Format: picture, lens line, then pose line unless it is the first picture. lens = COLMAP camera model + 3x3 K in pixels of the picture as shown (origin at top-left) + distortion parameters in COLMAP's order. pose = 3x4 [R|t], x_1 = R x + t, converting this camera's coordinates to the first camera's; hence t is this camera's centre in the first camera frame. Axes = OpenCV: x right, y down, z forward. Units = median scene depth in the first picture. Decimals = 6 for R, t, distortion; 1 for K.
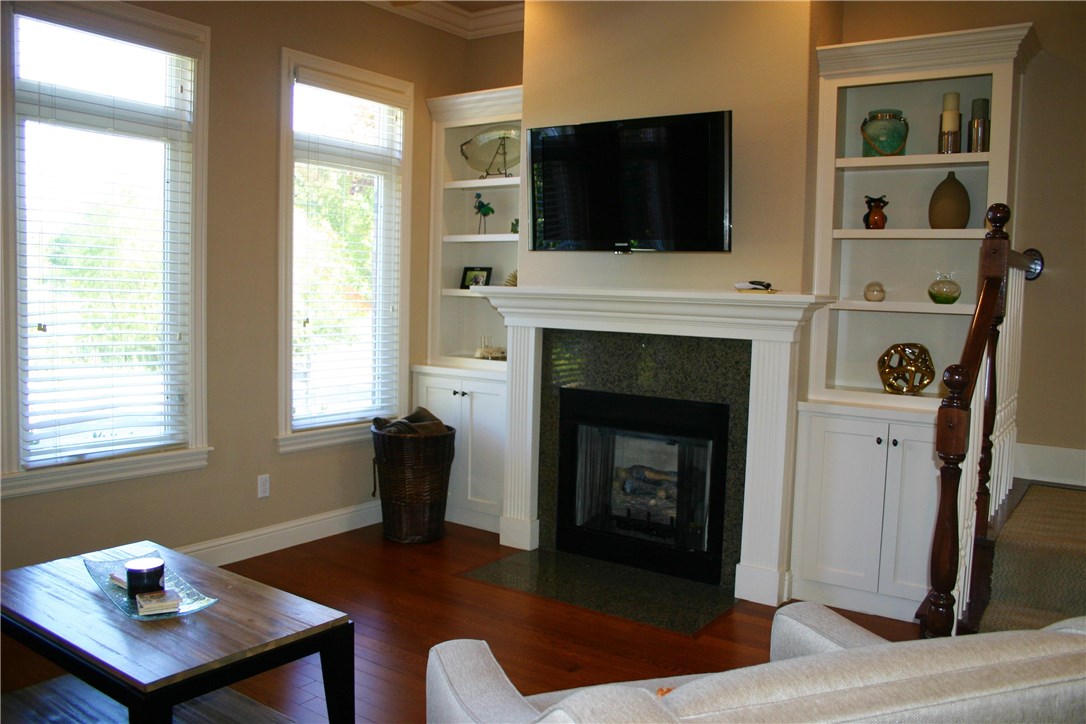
lens RADIAL K [[885.0, 0, 551.2], [0, 885.0, 366.2], [0, 0, 1]] dist [-0.138073, 0.090177]
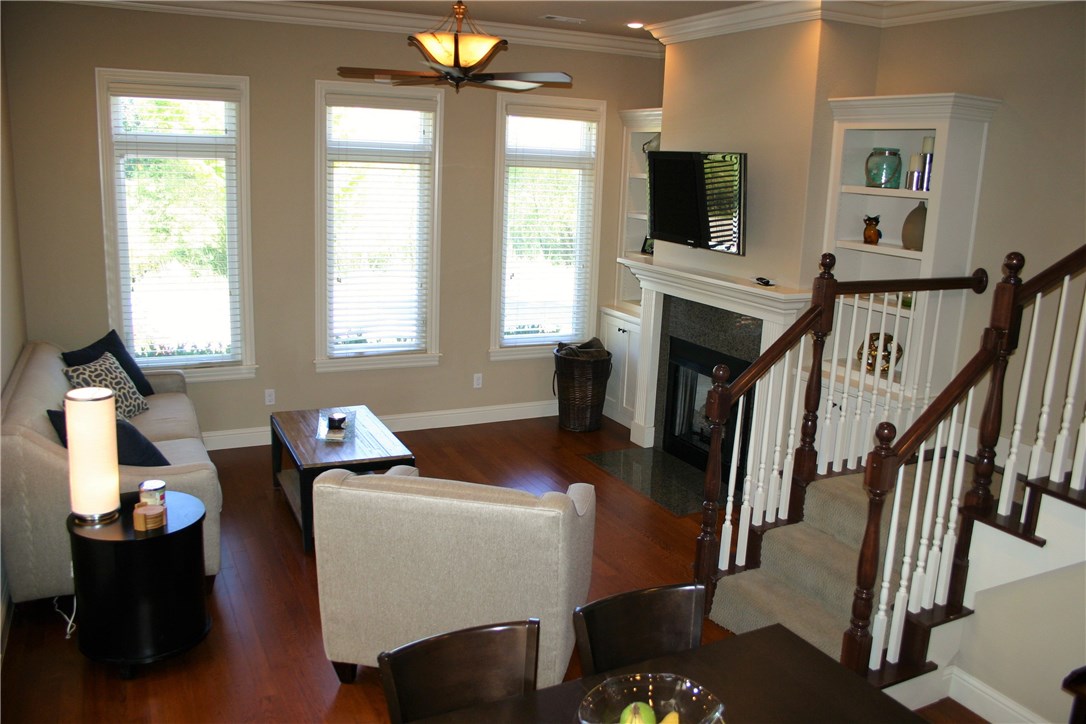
lens RADIAL K [[885.0, 0, 537.3], [0, 885.0, 360.0], [0, 0, 1]] dist [-0.138073, 0.090177]
pose [[0.875662, 0.110651, -0.470078, 0.490565], [-0.055719, 0.990045, 0.129252, -0.106889], [0.479700, -0.086989, 0.873110, -0.318070]]
